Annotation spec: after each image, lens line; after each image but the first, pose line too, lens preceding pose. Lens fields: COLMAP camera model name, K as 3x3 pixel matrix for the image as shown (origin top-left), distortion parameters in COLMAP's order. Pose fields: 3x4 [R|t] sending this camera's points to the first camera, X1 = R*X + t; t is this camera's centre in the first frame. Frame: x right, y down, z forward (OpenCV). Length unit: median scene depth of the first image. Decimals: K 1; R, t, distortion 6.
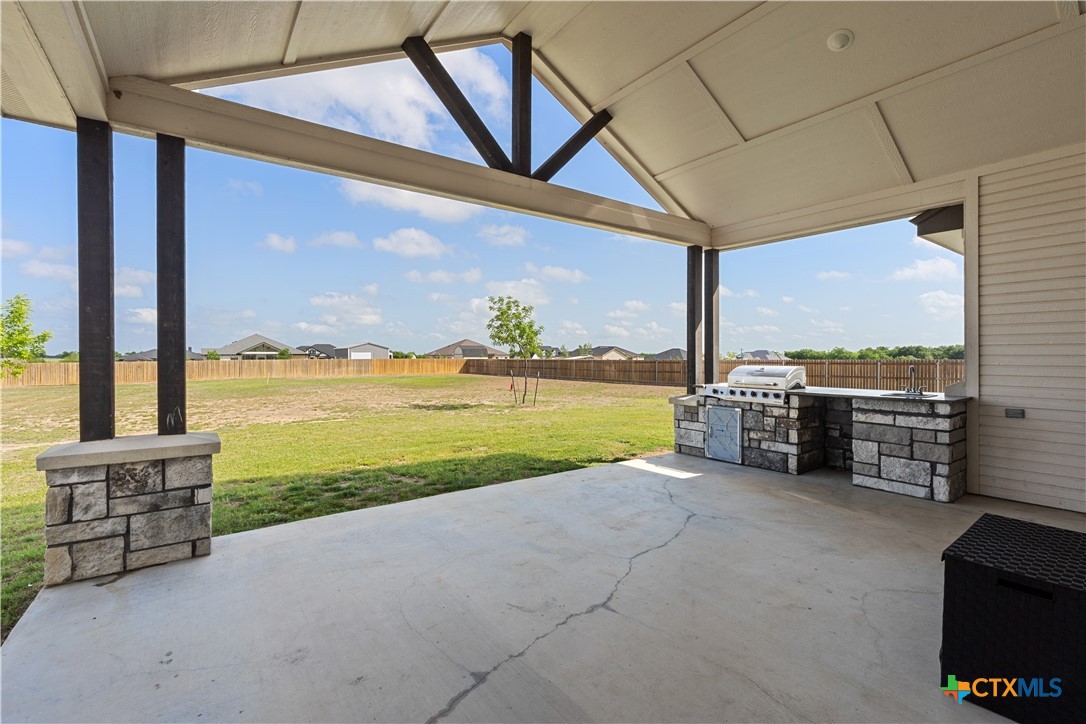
lens RADIAL K [[475.6, 0, 543.0], [0, 475.6, 362.0], [0, 0, 1]] dist [-0.020647, 0.000151]
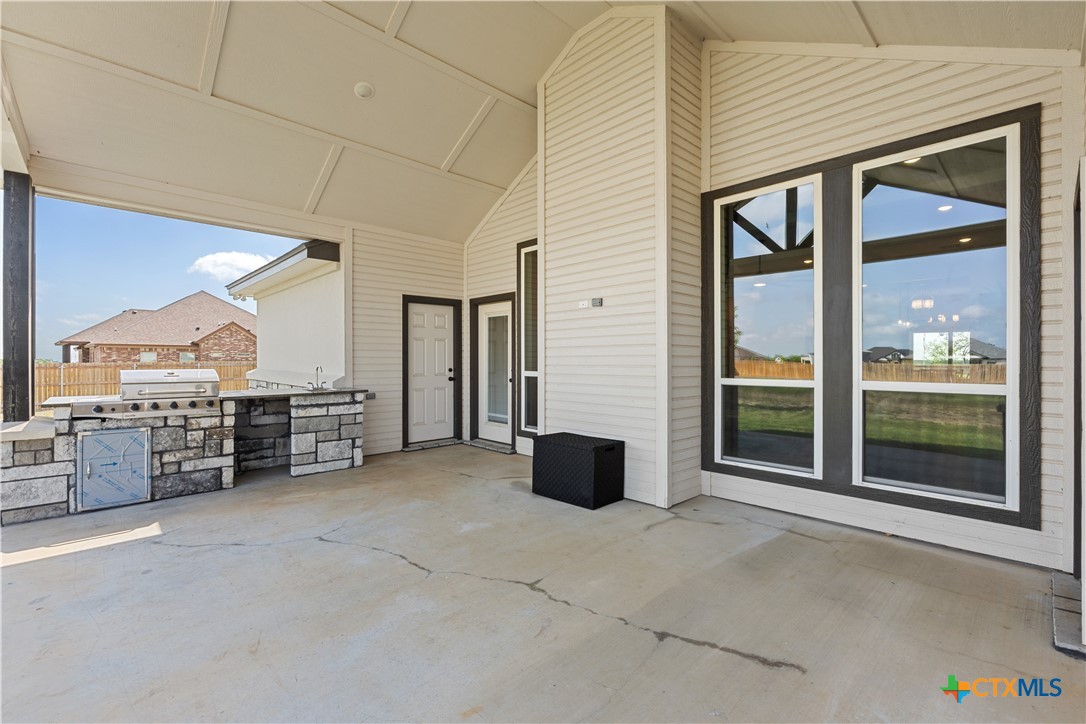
lens RADIAL K [[475.4, 0, 543.0], [0, 475.4, 362.0], [0, 0, 1]] dist [-0.000099, -0.000111]
pose [[-0.133160, -0.005781, 0.991078, -0.450348], [0.013837, 0.999875, 0.007691, -0.002504], [-0.990998, 0.014738, -0.133063, 0.522029]]
